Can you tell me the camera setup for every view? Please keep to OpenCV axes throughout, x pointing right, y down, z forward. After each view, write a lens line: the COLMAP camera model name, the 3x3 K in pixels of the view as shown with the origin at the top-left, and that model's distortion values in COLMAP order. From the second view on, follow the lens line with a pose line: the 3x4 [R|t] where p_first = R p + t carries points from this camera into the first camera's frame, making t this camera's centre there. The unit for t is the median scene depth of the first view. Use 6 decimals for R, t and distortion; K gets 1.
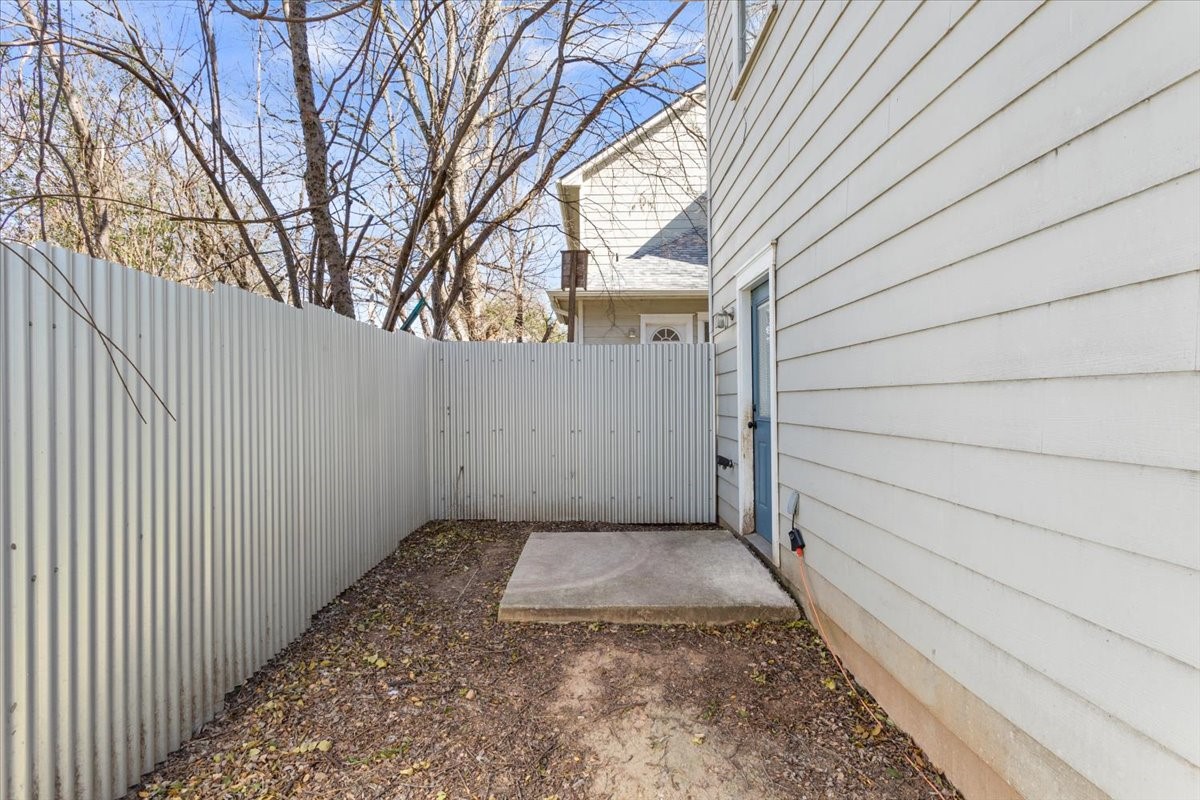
lens RADIAL K [[583.3, 0, 582.1], [0, 583.3, 395.7], [0, 0, 1]] dist [0.007400, 0.000635]
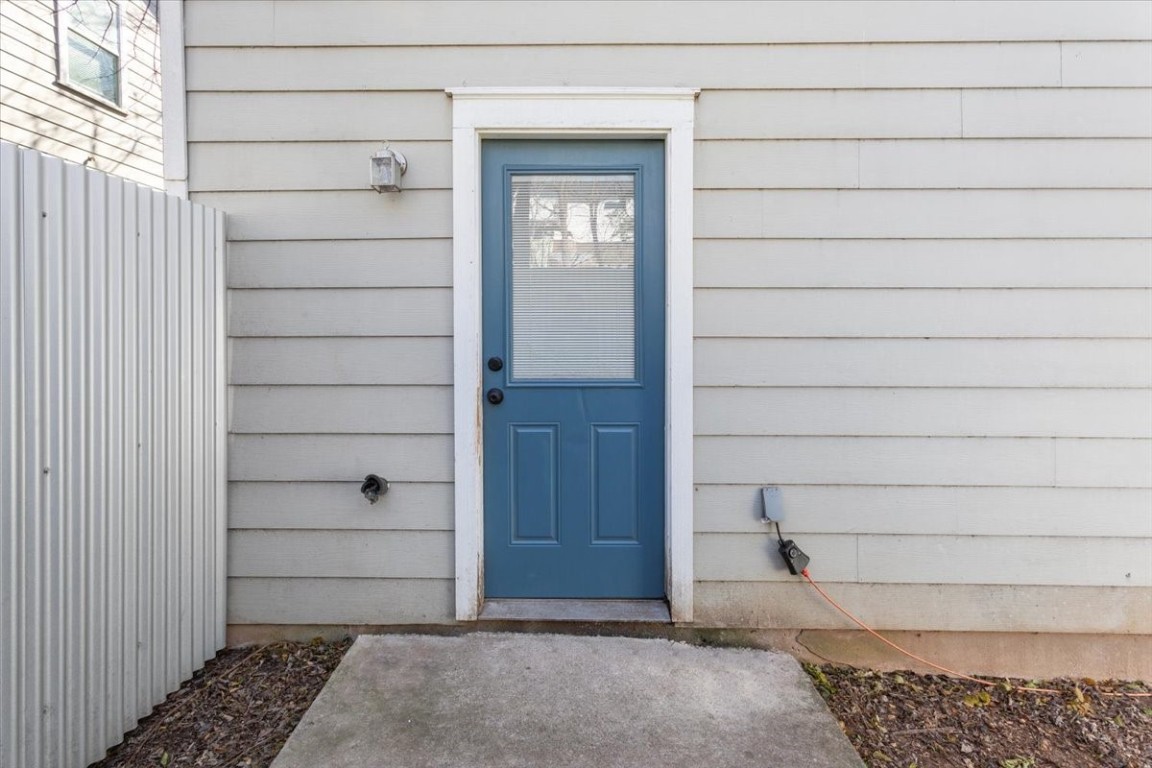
lens RADIAL K [[555.4, 0, 575.4], [0, 555.4, 334.5], [0, 0, 1]] dist [-0.000080, -0.000398]
pose [[-0.006046, 0.010101, 0.999931, -0.248776], [-0.010874, 0.999889, -0.010167, -0.001816], [-0.999923, -0.010935, -0.005935, 1.112337]]
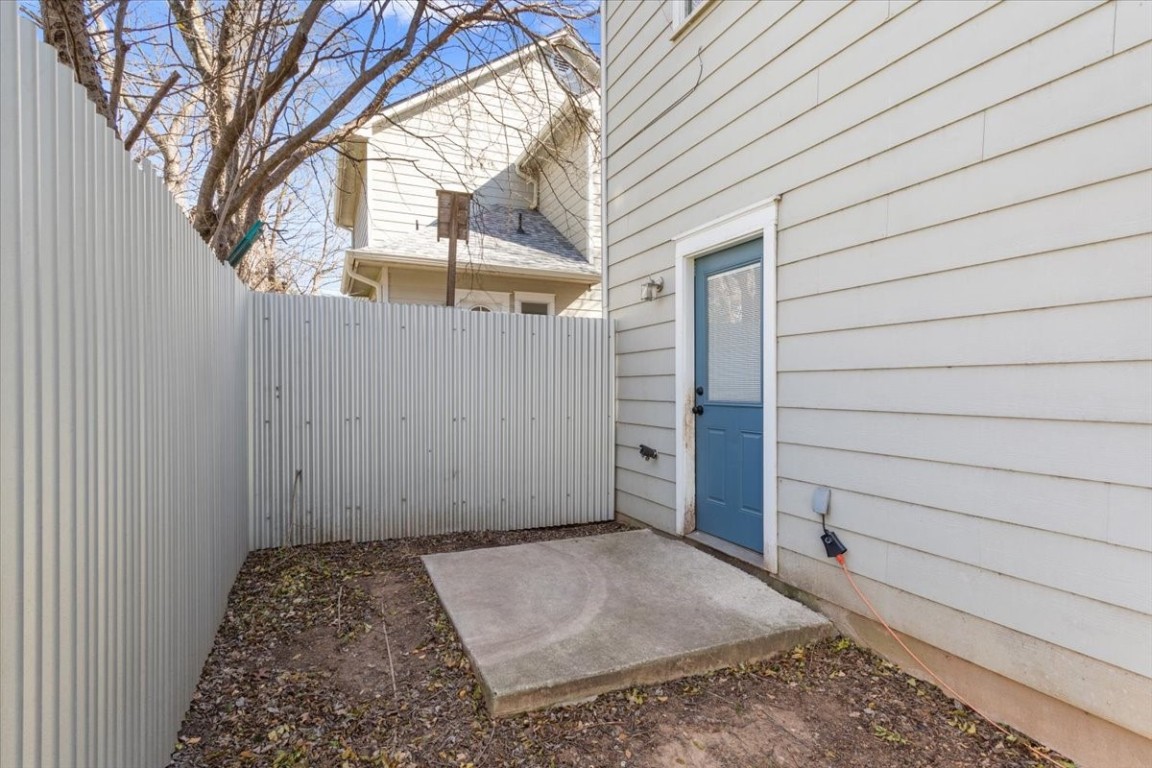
lens RADIAL K [[563.4, 0, 562.5], [0, 563.4, 387.0], [0, 0, 1]] dist [0.008811, 0.000192]
pose [[0.910561, 0.012002, 0.413201, -0.298386], [-0.015480, 0.999867, 0.005070, 0.016542], [-0.413085, -0.011012, 0.910626, 0.363536]]
